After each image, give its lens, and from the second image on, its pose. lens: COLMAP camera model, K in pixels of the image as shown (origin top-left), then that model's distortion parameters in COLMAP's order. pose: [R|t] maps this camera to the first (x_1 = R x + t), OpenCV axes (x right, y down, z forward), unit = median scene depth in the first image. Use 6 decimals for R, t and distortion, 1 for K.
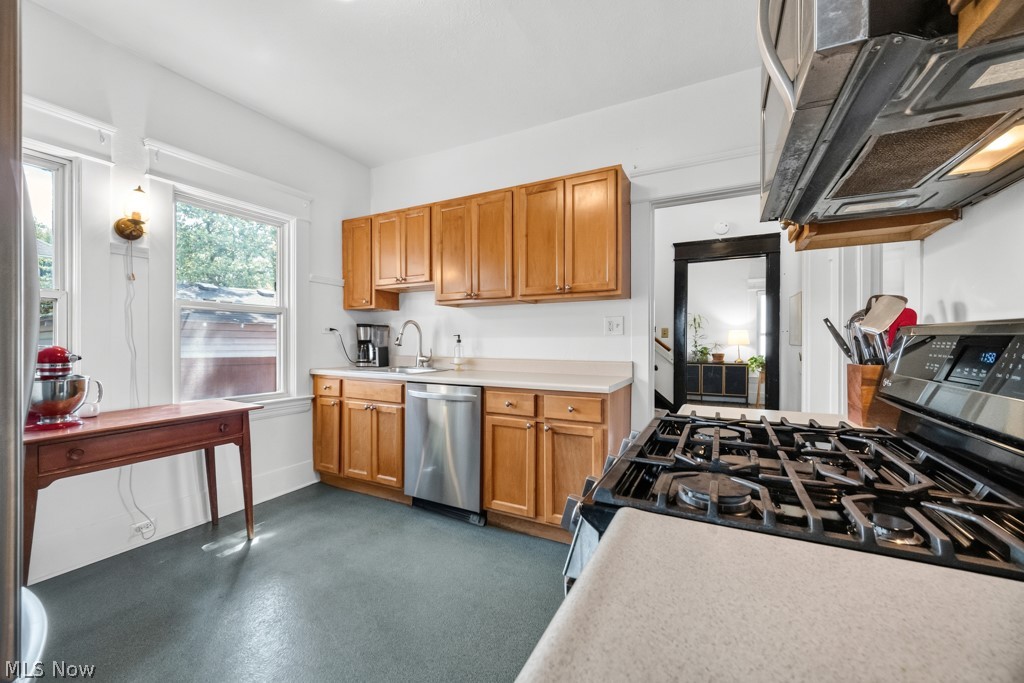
lens RADIAL K [[406.2, 0, 507.4], [0, 406.2, 348.8], [0, 0, 1]] dist [-0.000882, -0.000288]
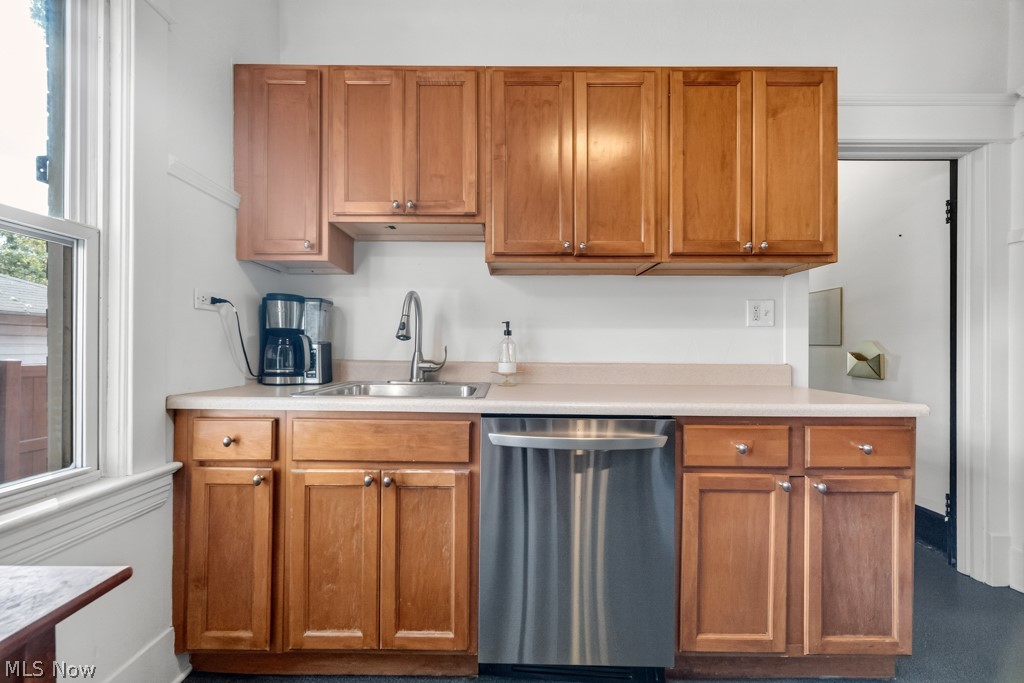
lens RADIAL K [[406.2, 0, 507.4], [0, 406.2, 348.8], [0, 0, 1]] dist [-0.000882, -0.000288]
pose [[0.883535, 0.001443, 0.468363, -0.387187], [0.003230, 0.999953, -0.009175, 0.008569], [-0.468354, 0.009619, 0.883489, 0.511366]]
